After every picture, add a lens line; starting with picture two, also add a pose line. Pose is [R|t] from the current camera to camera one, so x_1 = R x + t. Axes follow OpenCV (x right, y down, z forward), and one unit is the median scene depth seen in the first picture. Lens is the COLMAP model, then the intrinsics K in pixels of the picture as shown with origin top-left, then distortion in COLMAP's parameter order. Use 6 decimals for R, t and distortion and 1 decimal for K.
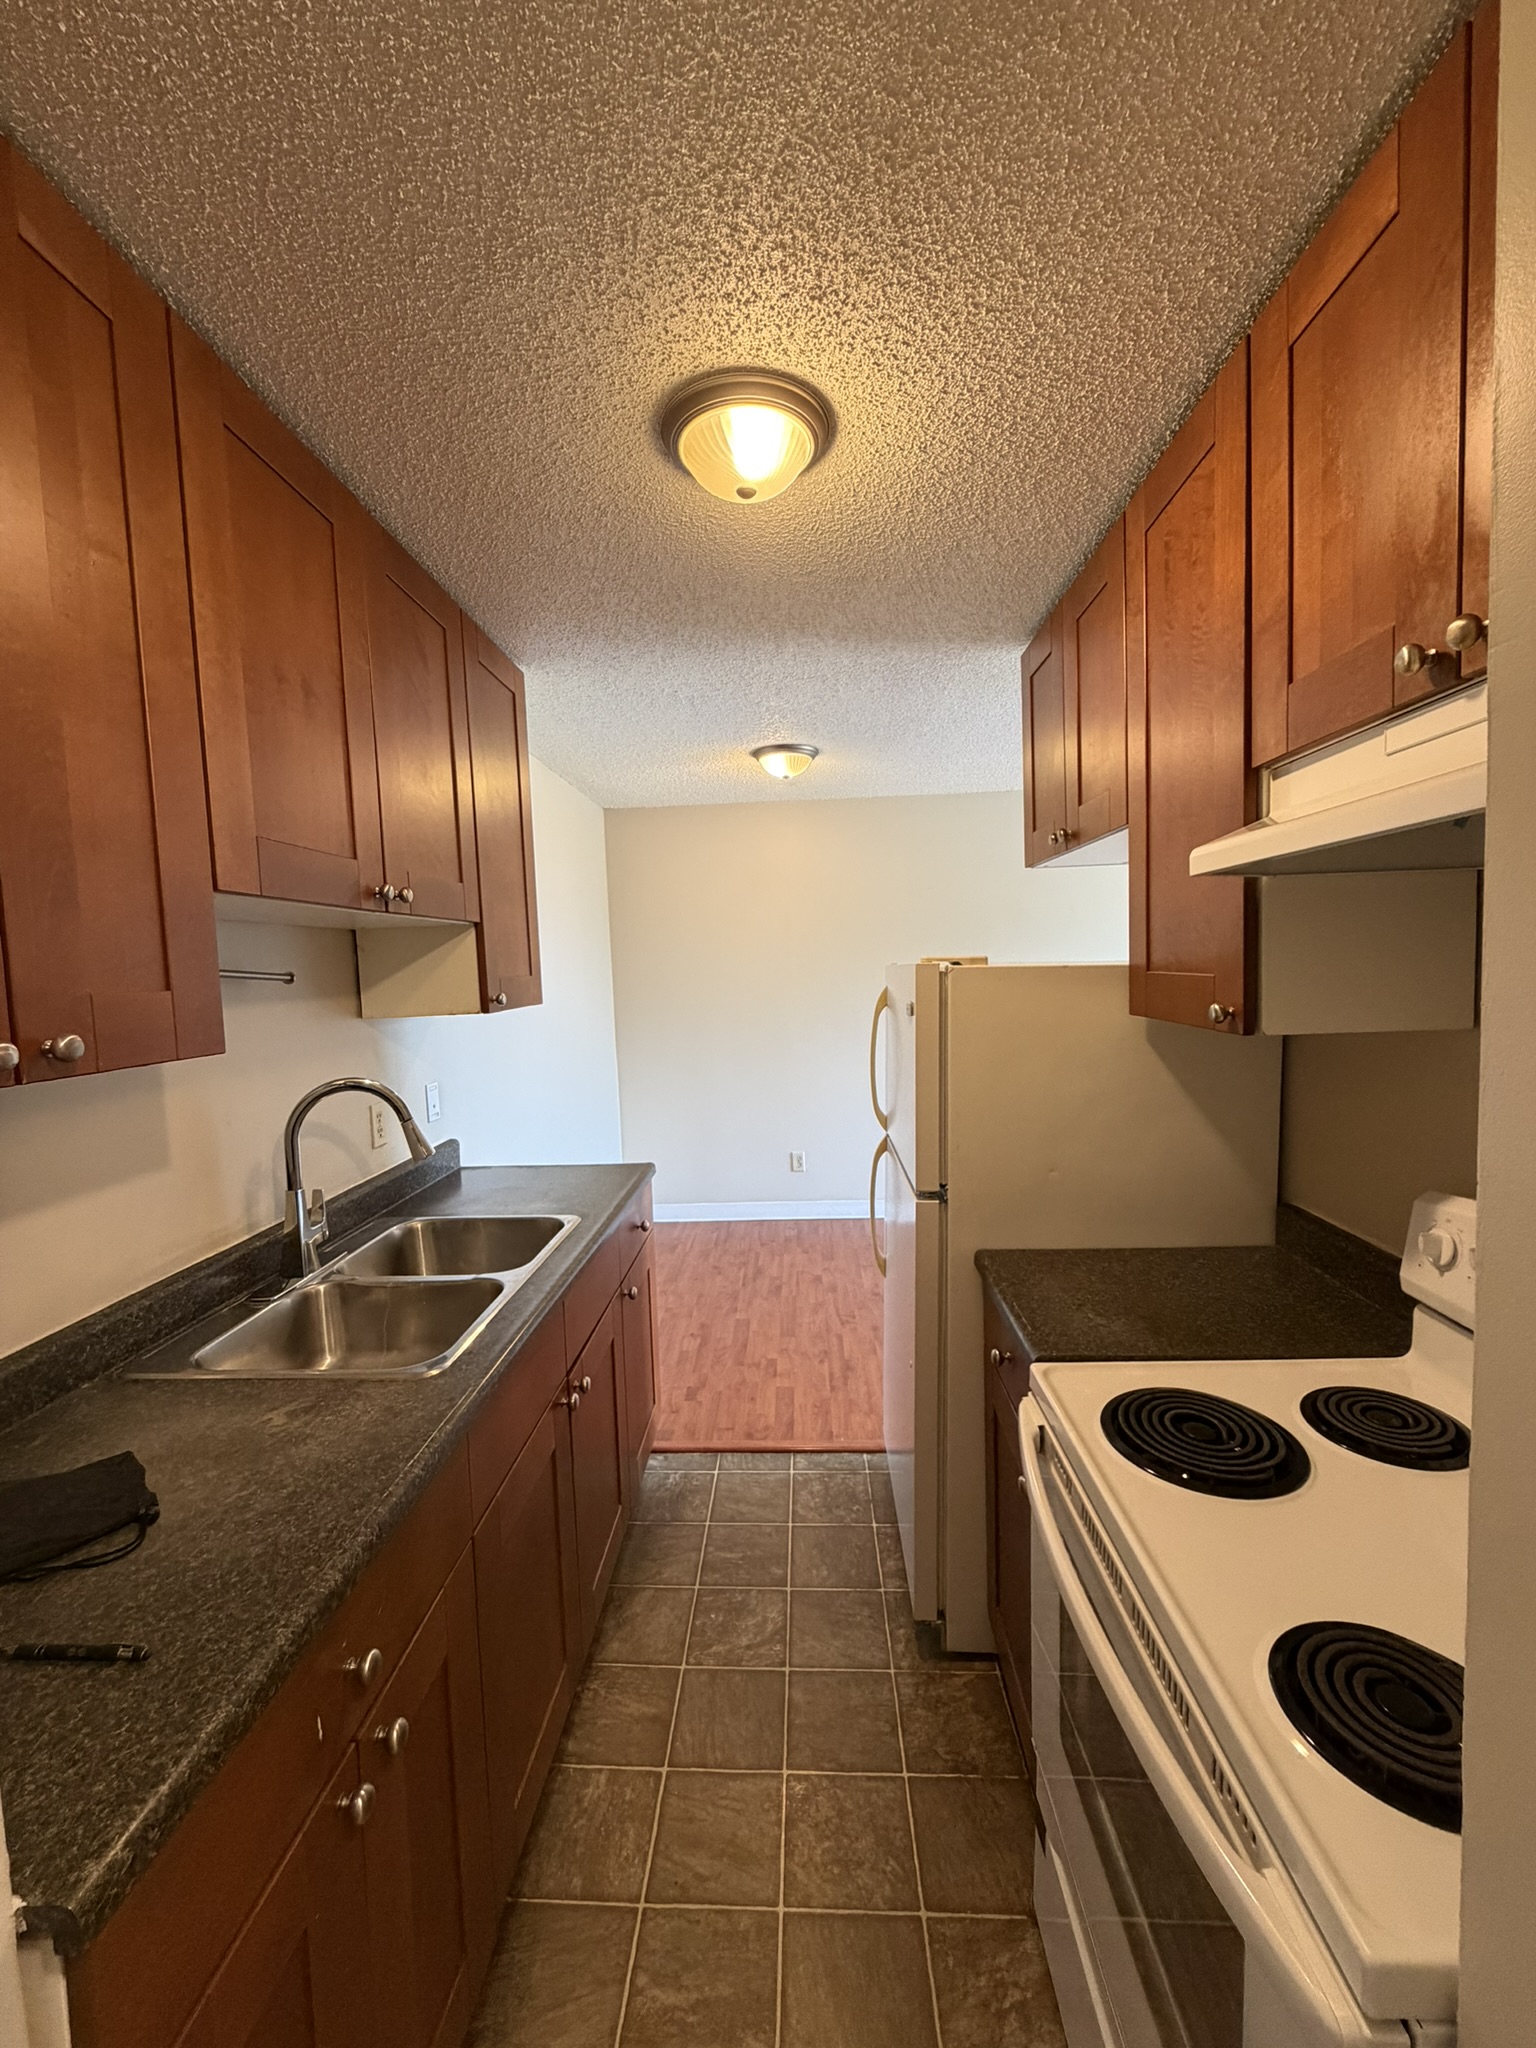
lens RADIAL K [[815.8, 0, 764.2], [0, 815.8, 1017.4], [0, 0, 1]] dist [-0.001607, 0.000994]
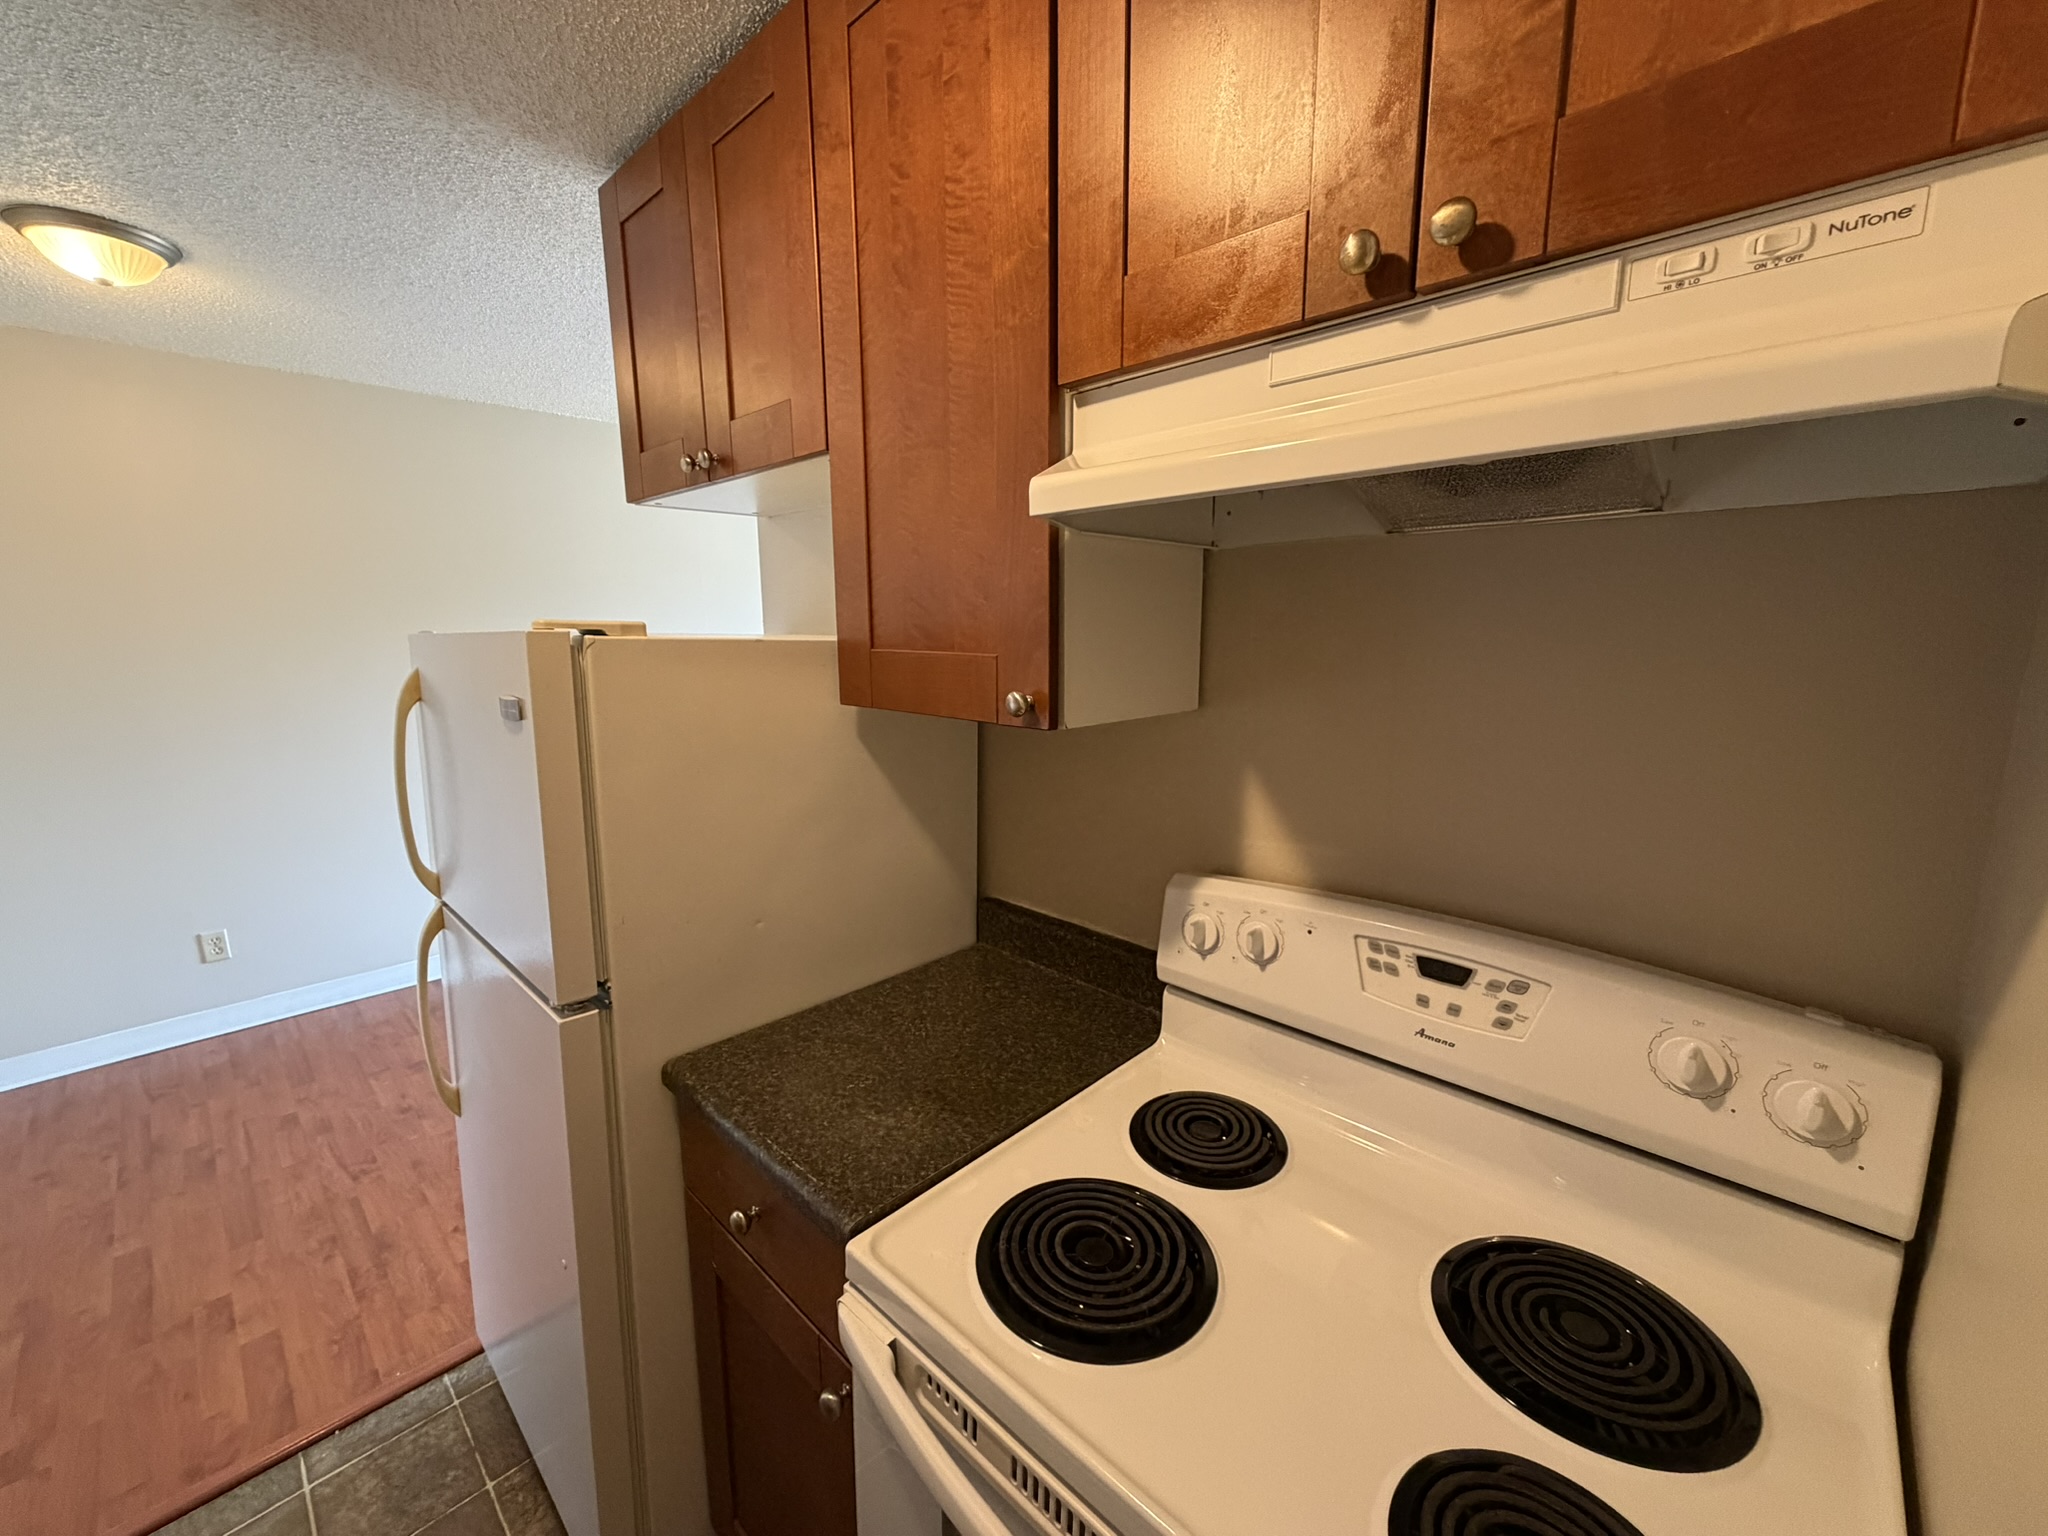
lens RADIAL K [[815.8, 0, 1018.2], [0, 815.8, 767.9], [0, 0, 1]] dist [-0.001607, 0.000994]
pose [[0.654950, -0.099526, 0.749090, -0.029189], [0.031464, 0.994021, 0.104559, -0.018612], [-0.755017, -0.044912, 0.654165, 0.349010]]
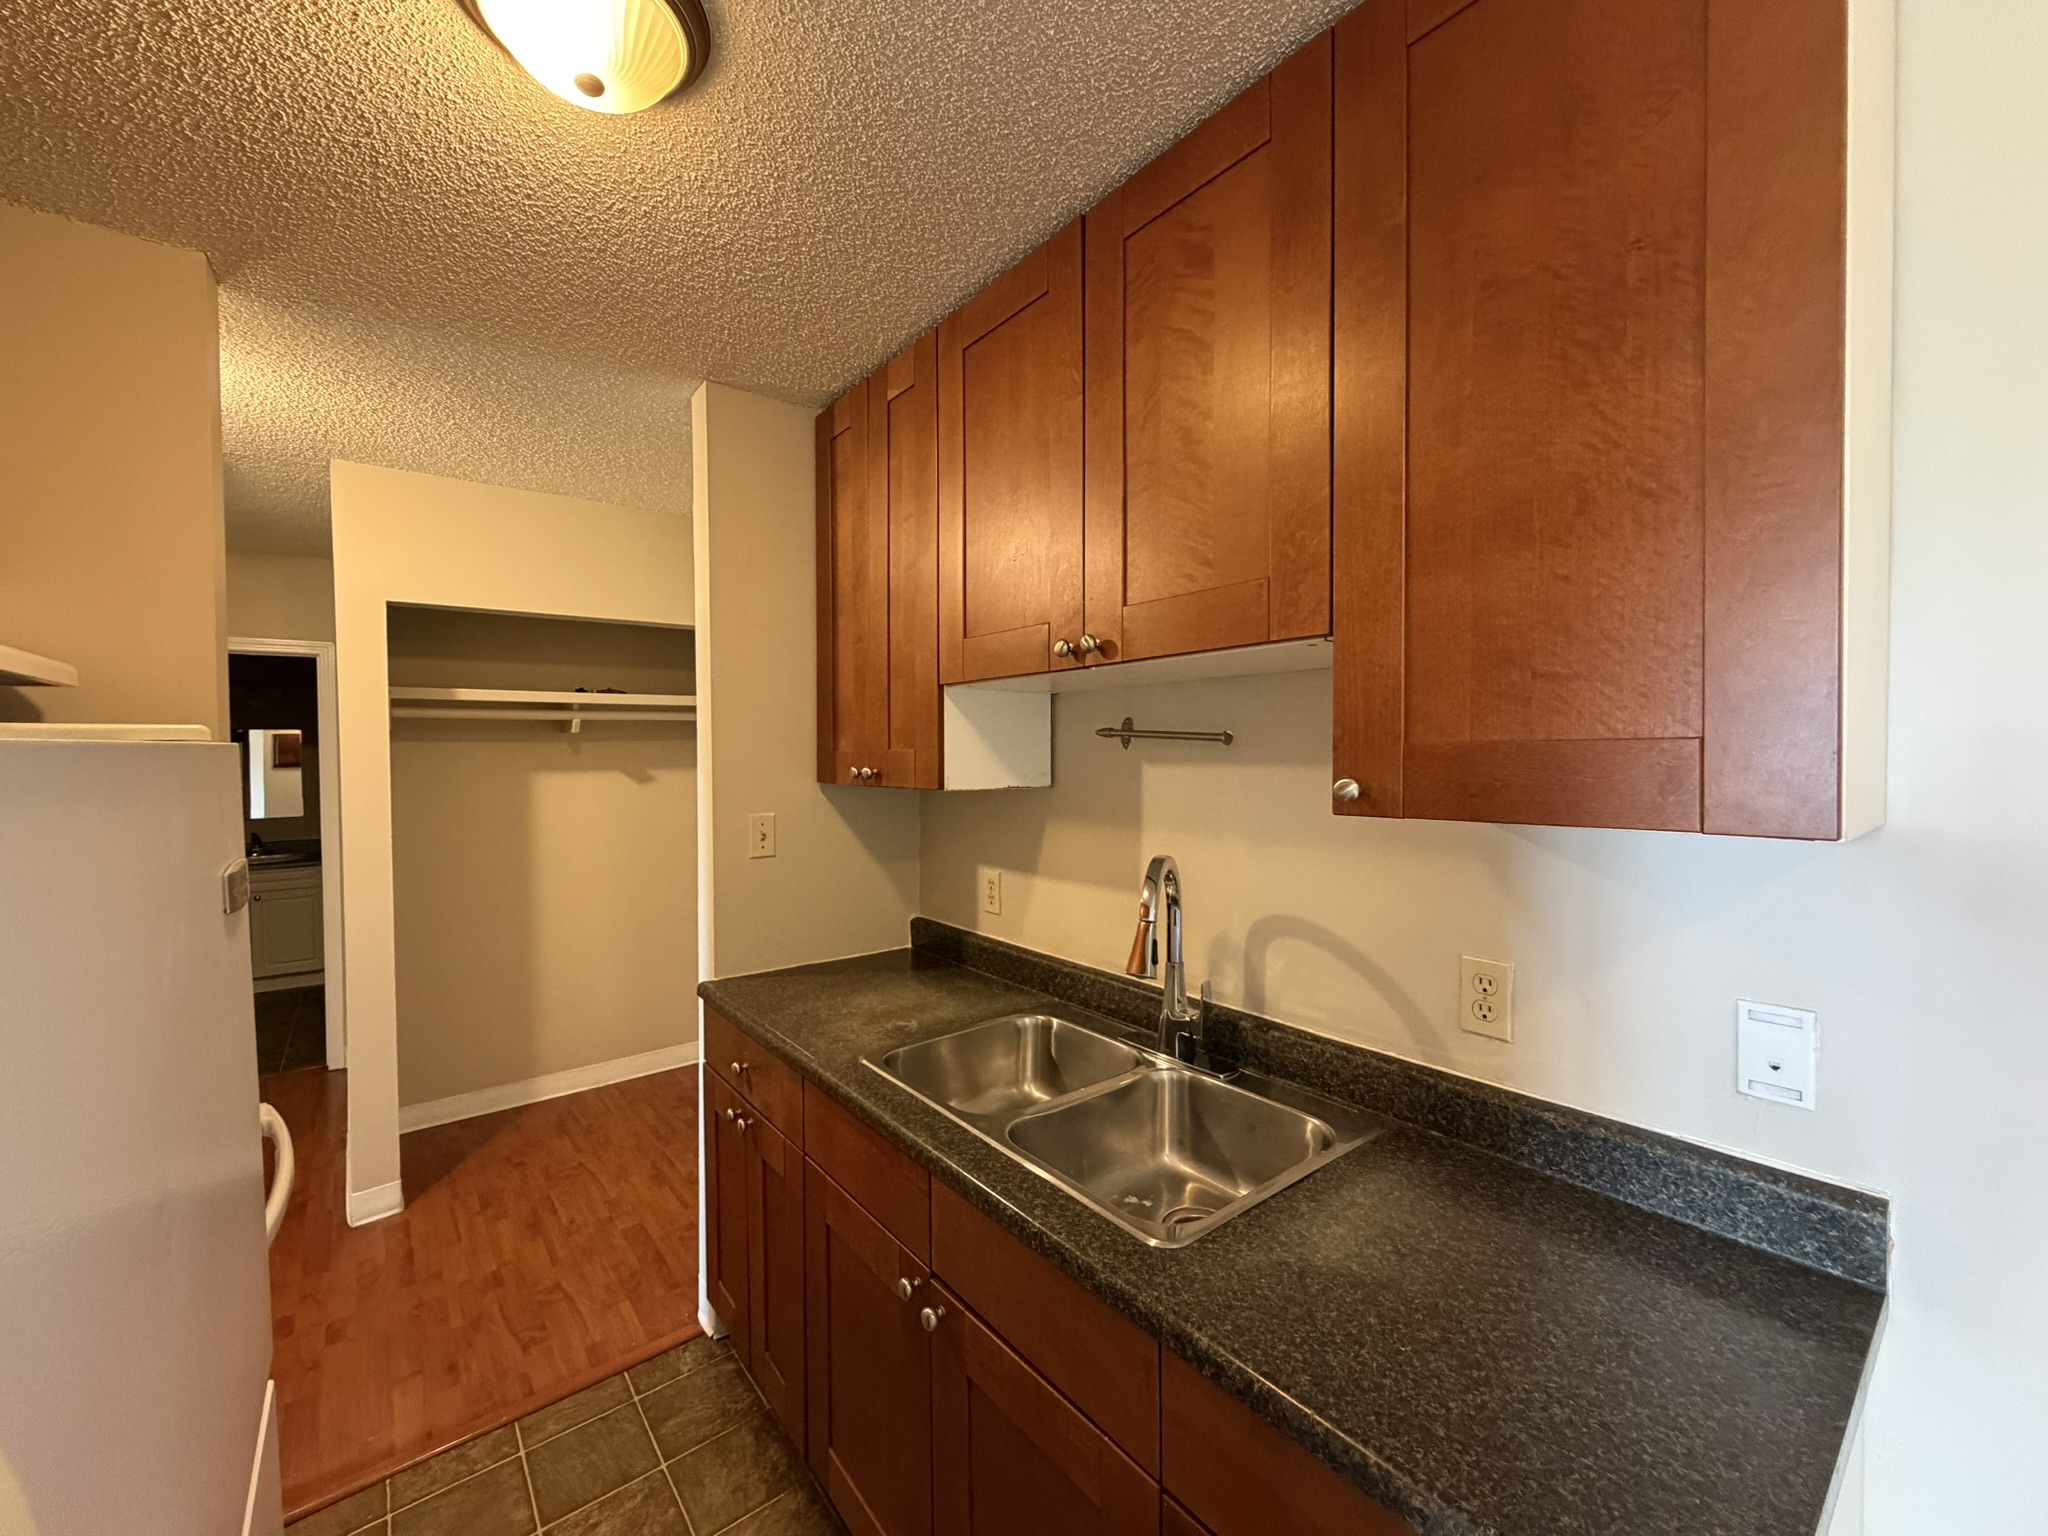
lens RADIAL K [[815.8, 0, 1037.1], [0, 815.8, 771.6], [0, 0, 1]] dist [-0.001607, 0.000994]
pose [[-0.736906, 0.048416, -0.674259, 0.164066], [-0.015330, 0.995978, 0.088271, -0.086006], [0.675821, 0.075384, -0.733201, 1.503381]]
